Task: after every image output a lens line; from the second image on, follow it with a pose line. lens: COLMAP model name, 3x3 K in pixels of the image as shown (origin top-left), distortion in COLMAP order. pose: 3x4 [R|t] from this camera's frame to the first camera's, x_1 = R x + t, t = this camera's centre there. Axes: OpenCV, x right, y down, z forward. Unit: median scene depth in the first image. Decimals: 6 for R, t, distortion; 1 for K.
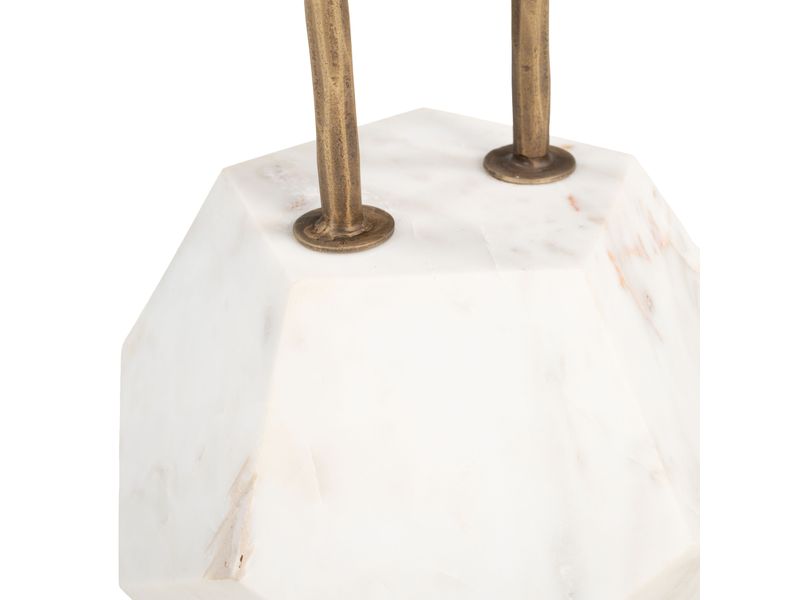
lens RADIAL K [[1466.1, 0, 402.5], [0, 1466.1, 300.3], [0, 0, 1]] dist [-0.058612, 0.000000]
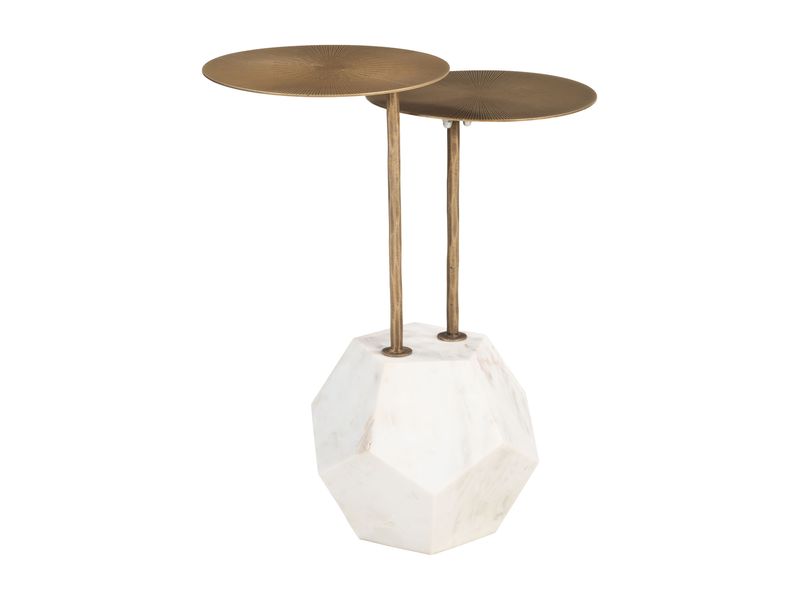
lens RADIAL K [[1466.1, 0, 398.5], [0, 1466.1, 298.8], [0, 0, 1]] dist [-0.058612, 0.000000]
pose [[0.998093, 0.007104, 0.061324, -0.239261], [0.006627, 0.975288, -0.220840, 0.562243], [-0.061377, 0.220825, 0.973380, -2.230893]]
